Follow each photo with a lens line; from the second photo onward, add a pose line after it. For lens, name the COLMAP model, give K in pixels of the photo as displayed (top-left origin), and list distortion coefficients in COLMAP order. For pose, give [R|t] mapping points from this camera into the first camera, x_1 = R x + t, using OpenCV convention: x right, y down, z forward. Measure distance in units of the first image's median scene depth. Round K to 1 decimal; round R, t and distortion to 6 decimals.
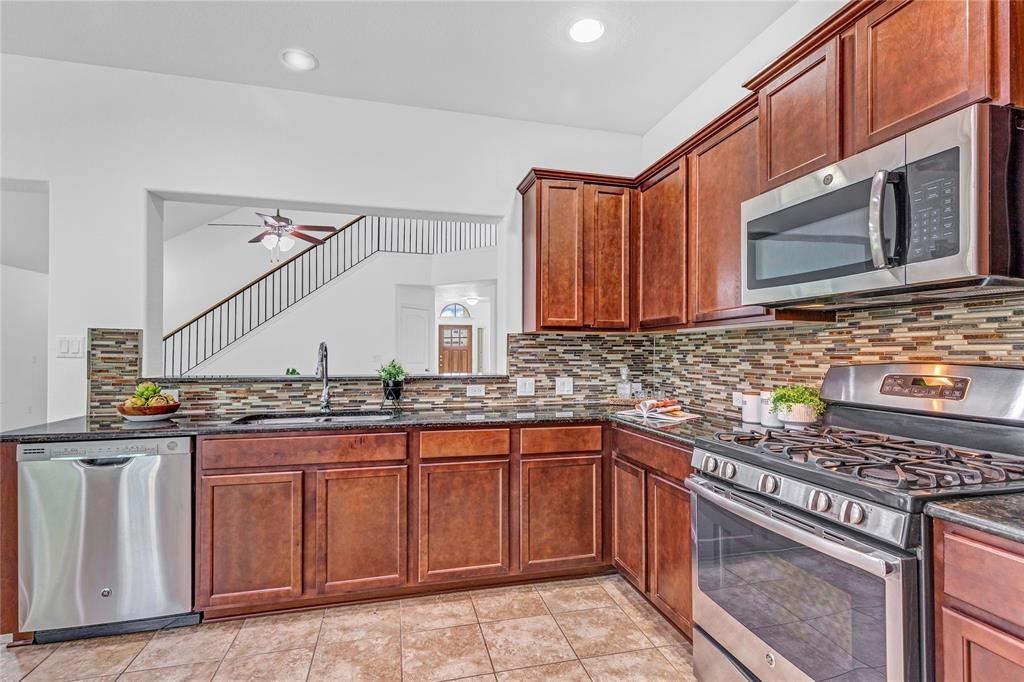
lens RADIAL K [[465.4, 0, 509.9], [0, 465.4, 349.6], [0, 0, 1]] dist [0.010468, -0.001362]
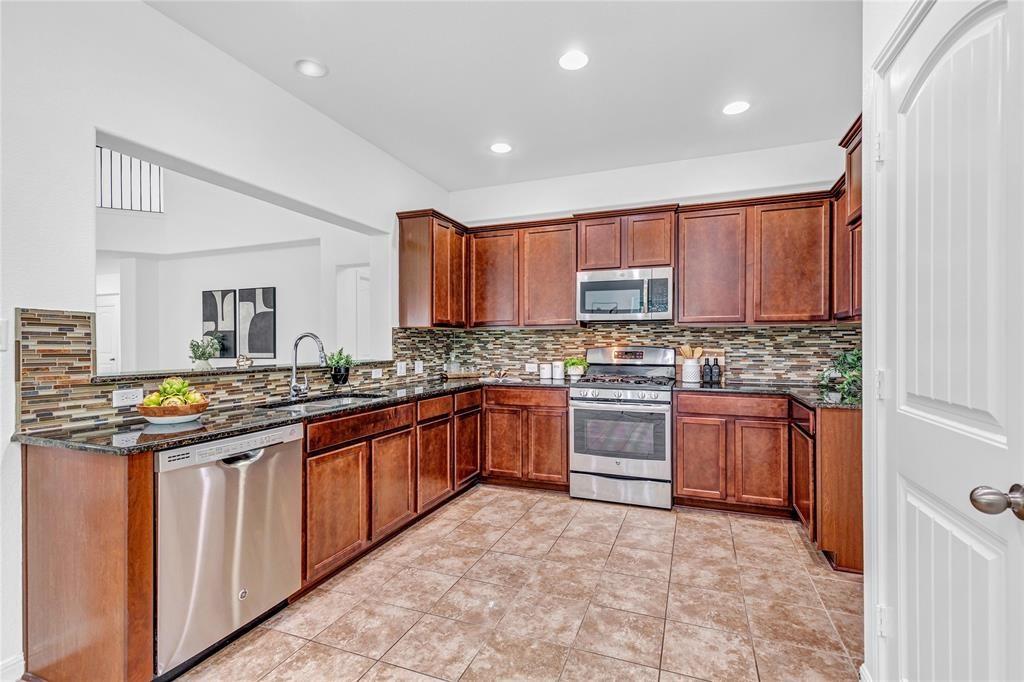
lens RADIAL K [[465.4, 0, 511.4], [0, 465.4, 344.8], [0, 0, 1]] dist [0.010468, -0.001362]
pose [[0.579693, -0.005685, 0.814815, -0.953263], [-0.003869, 0.999945, 0.009730, -0.000908], [-0.814826, -0.008793, 0.579639, 0.005681]]
